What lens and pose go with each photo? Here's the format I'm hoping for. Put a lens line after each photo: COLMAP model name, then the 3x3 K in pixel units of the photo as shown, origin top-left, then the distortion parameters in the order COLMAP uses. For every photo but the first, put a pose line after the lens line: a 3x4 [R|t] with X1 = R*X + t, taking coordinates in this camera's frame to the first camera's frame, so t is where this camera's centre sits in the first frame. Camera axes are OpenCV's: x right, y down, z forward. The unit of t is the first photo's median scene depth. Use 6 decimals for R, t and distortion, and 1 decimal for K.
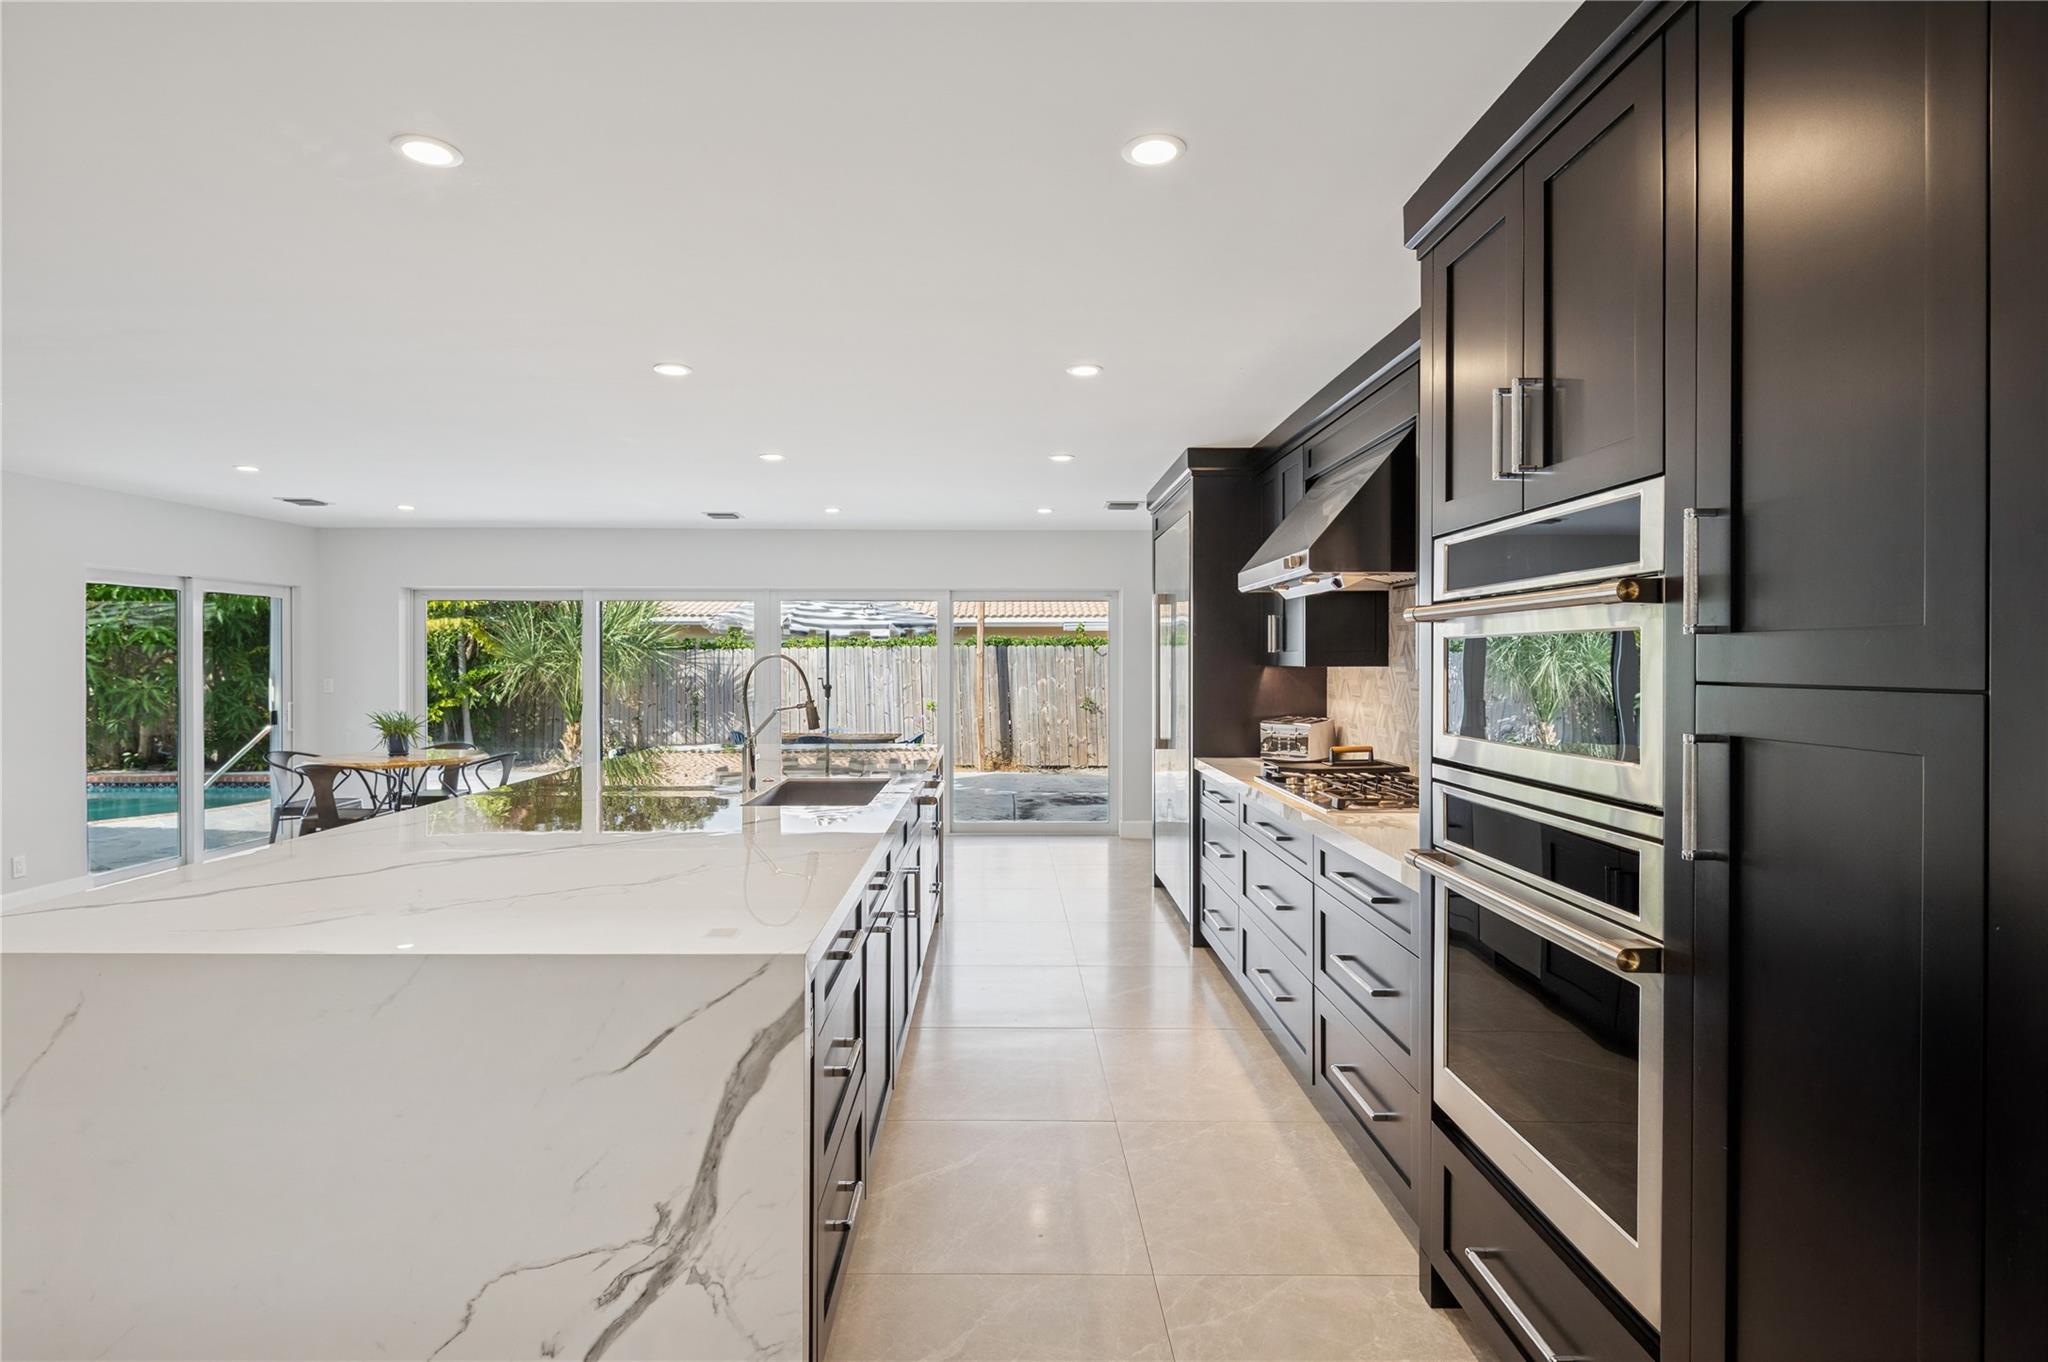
lens RADIAL K [[1015.6, 0, 1007.8], [0, 1015.6, 662.6], [0, 0, 1]] dist [0.012968, -0.000160]
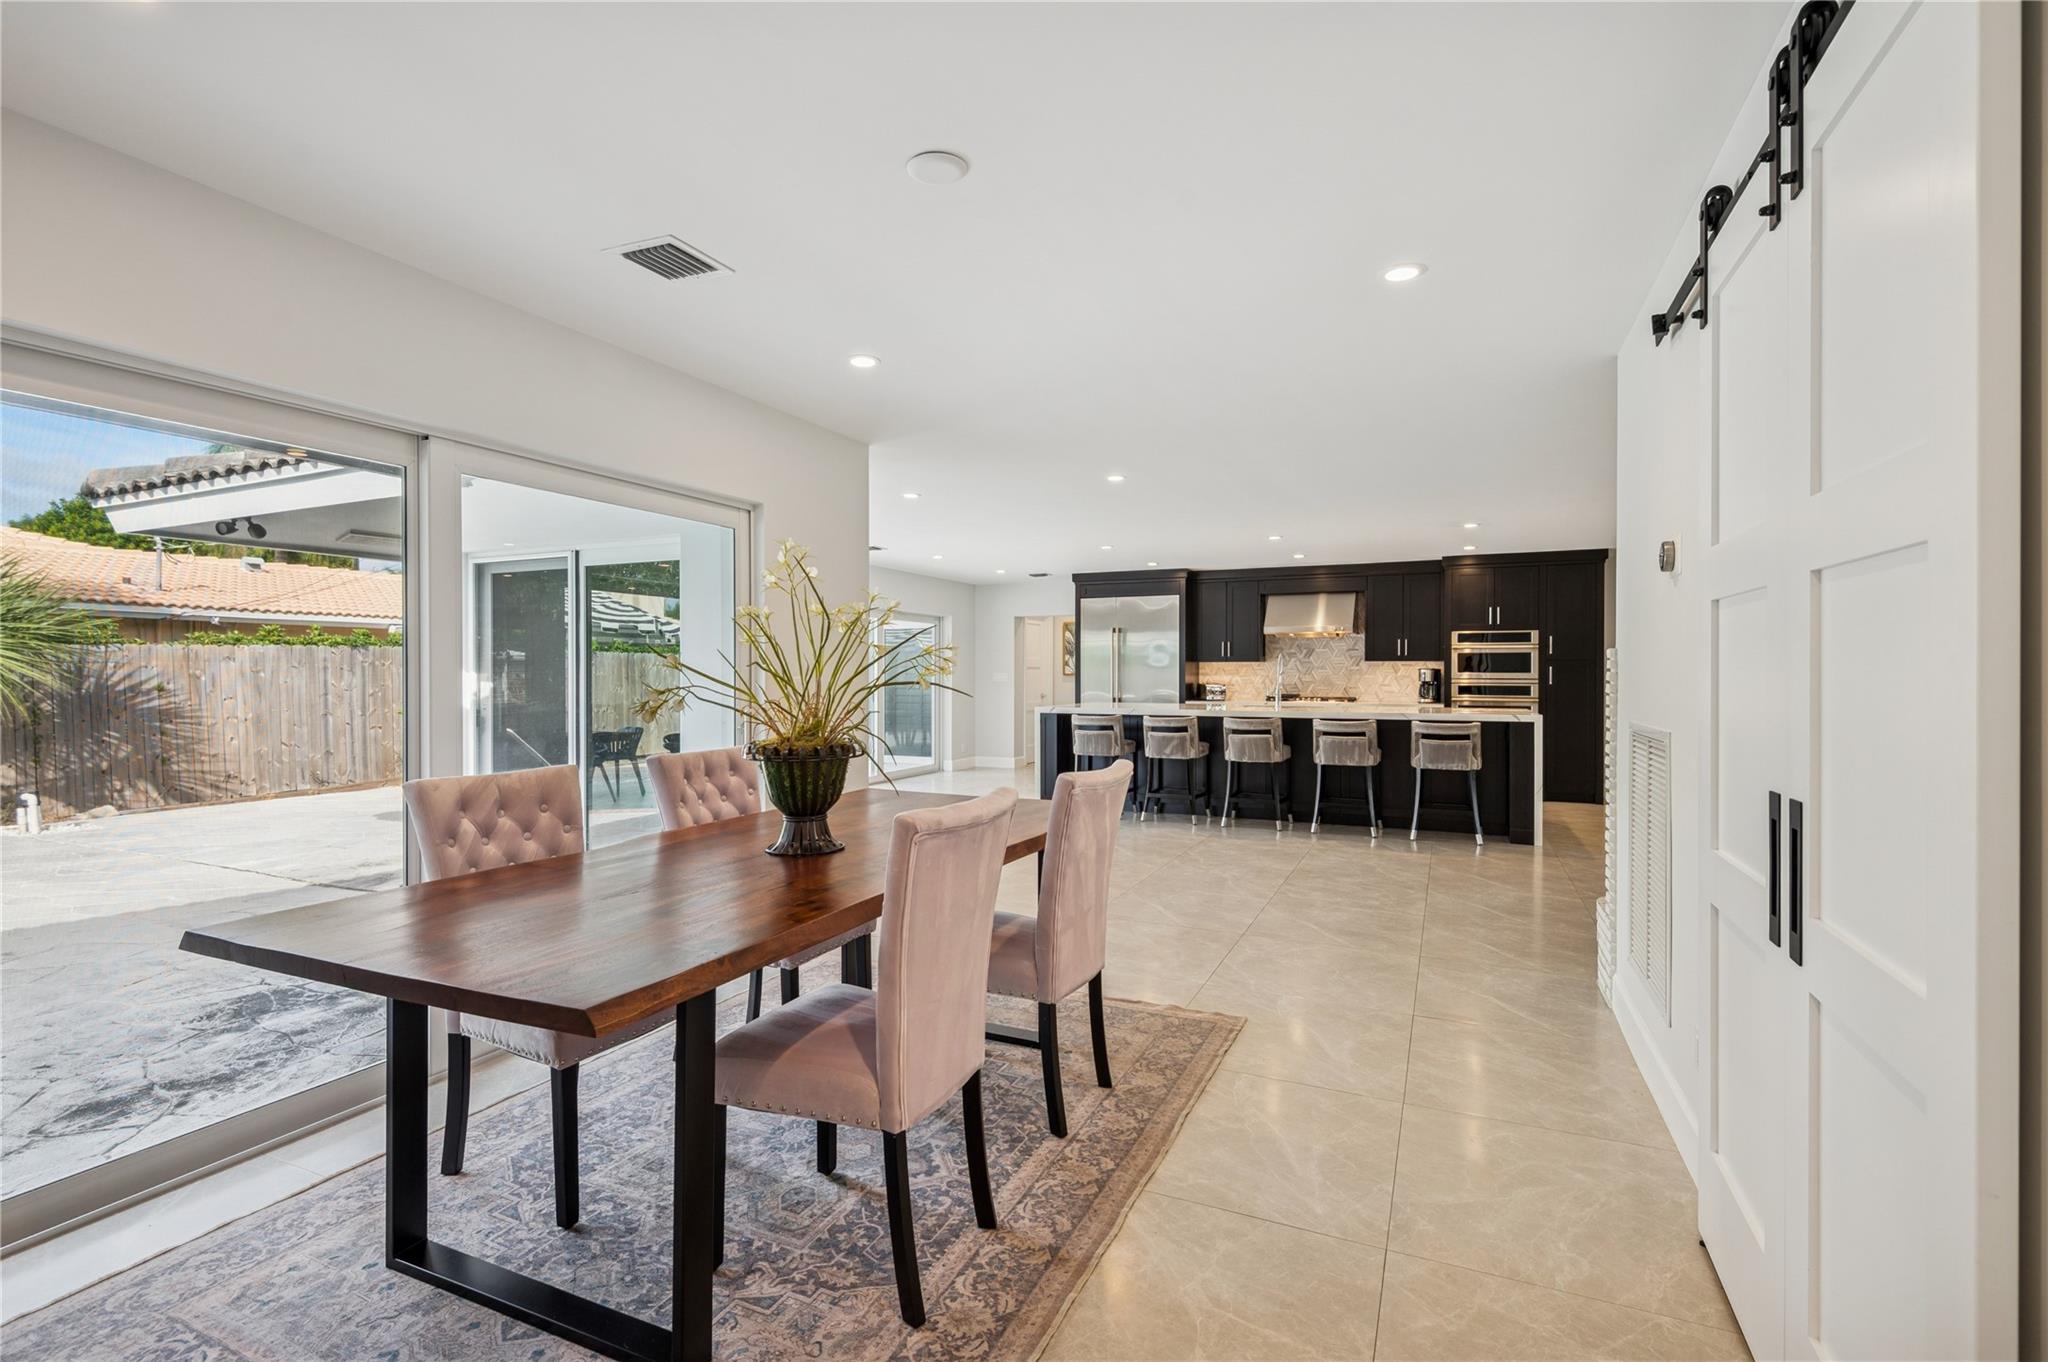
lens RADIAL K [[961.8, 0, 1018.2], [0, 961.8, 676.4], [0, 0, 1]] dist [0.024841, -0.000824]
pose [[0.414469, -0.001427, 0.910062, -0.702364], [0.002648, 0.999996, 0.000362, 0.012220], [-0.910060, 0.002260, 0.414471, 0.155261]]
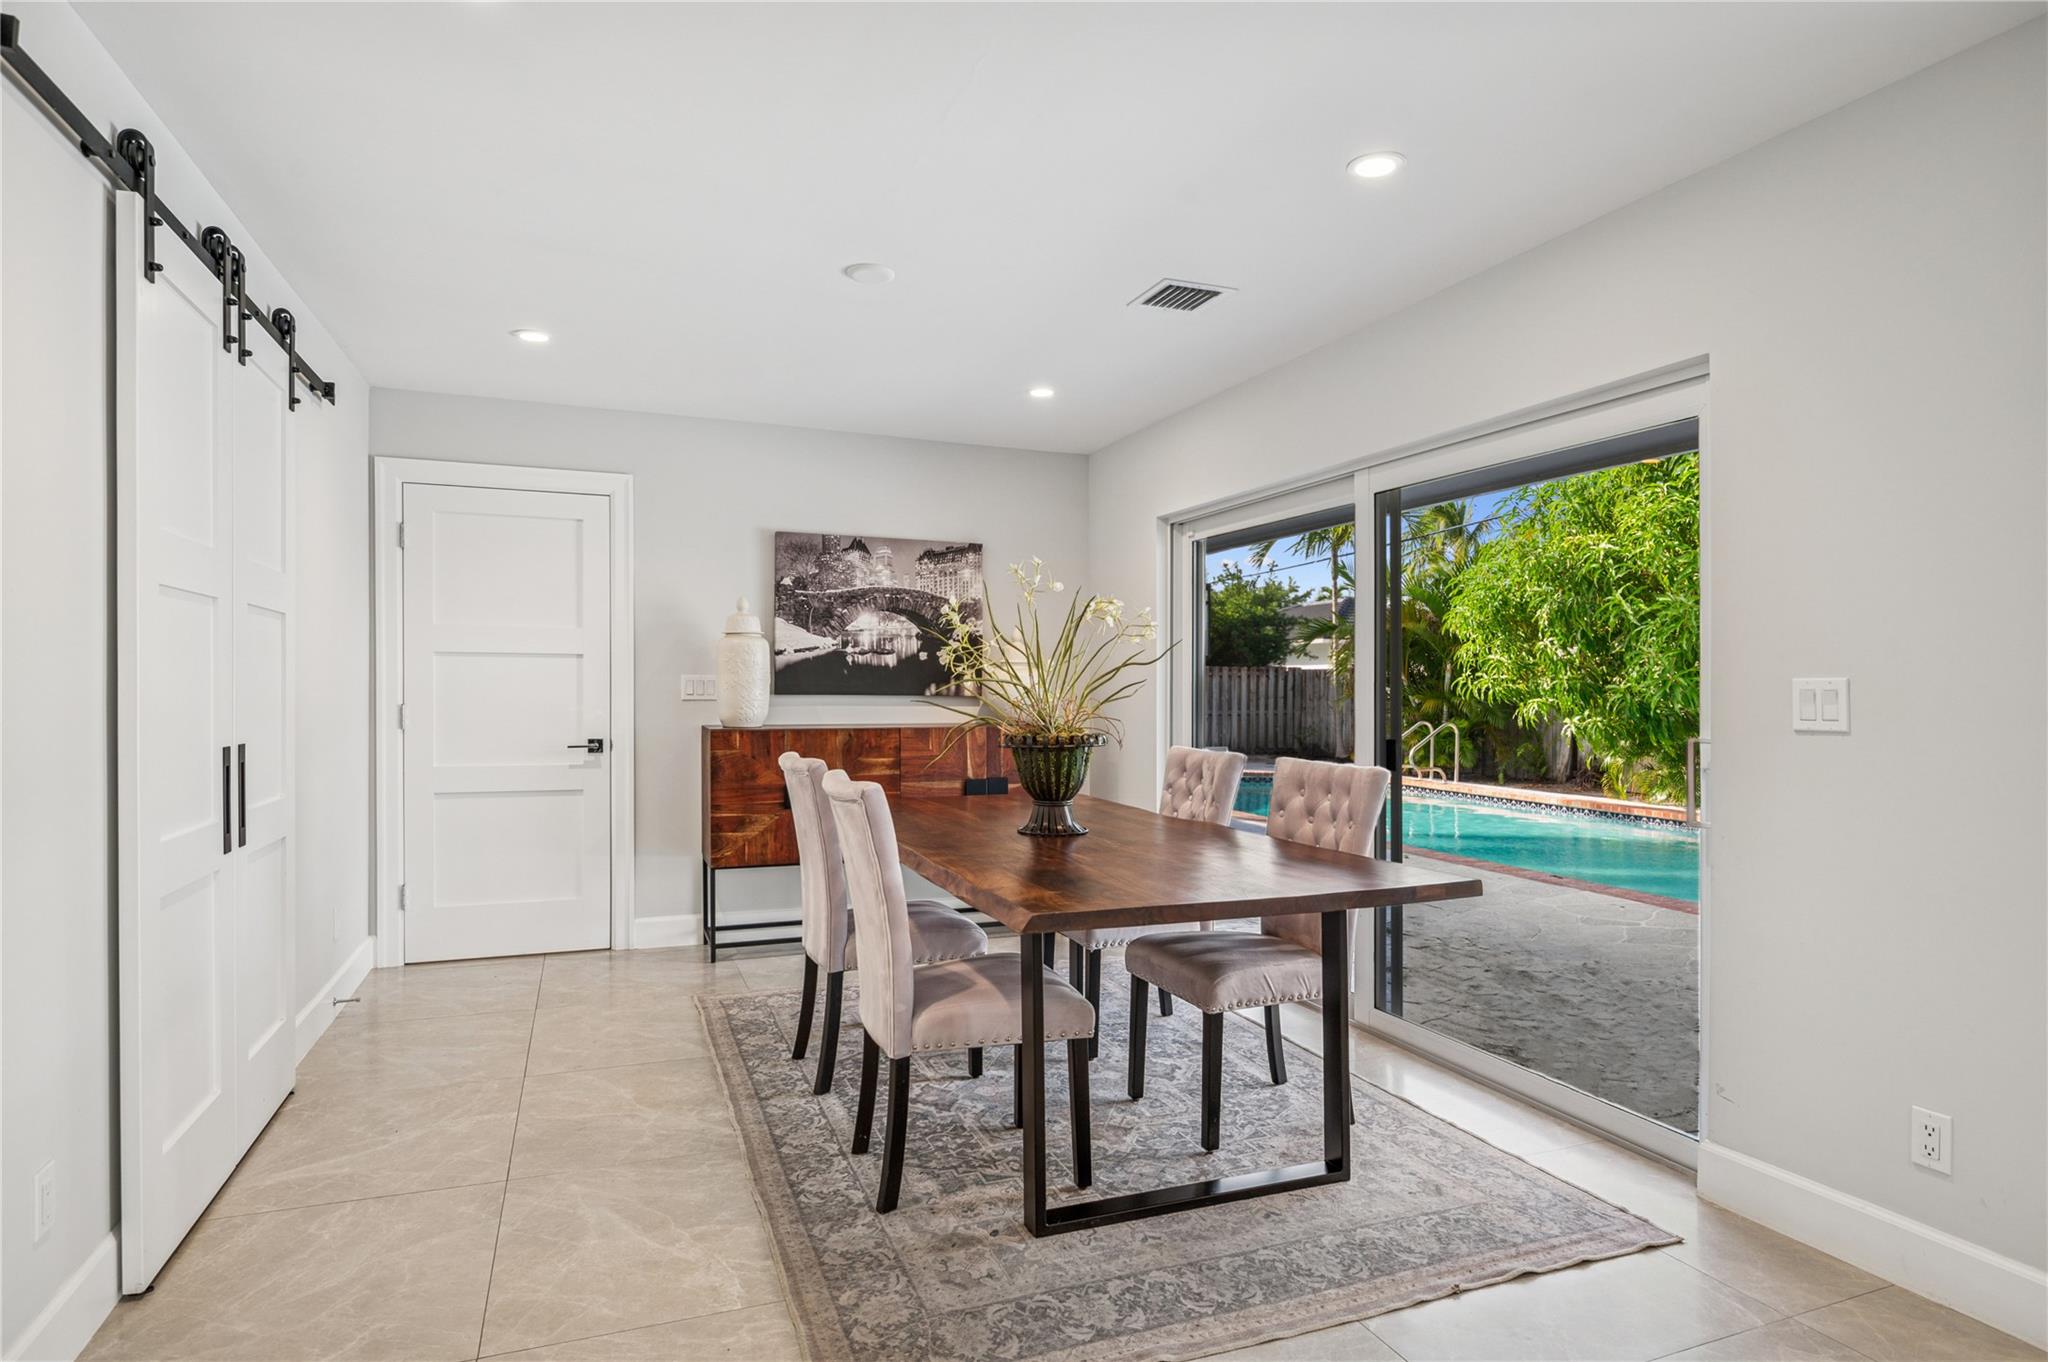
lens RADIAL K [[1099.1, 0, 1027.2], [0, 1099.1, 691.3], [0, 0, 1]] dist [-0.005155, -0.000502]
pose [[0.360231, 0.004716, -0.932851, -0.315392], [-0.006061, 0.999978, 0.002715, 0.015071], [0.932844, 0.004676, 0.360251, 0.182250]]
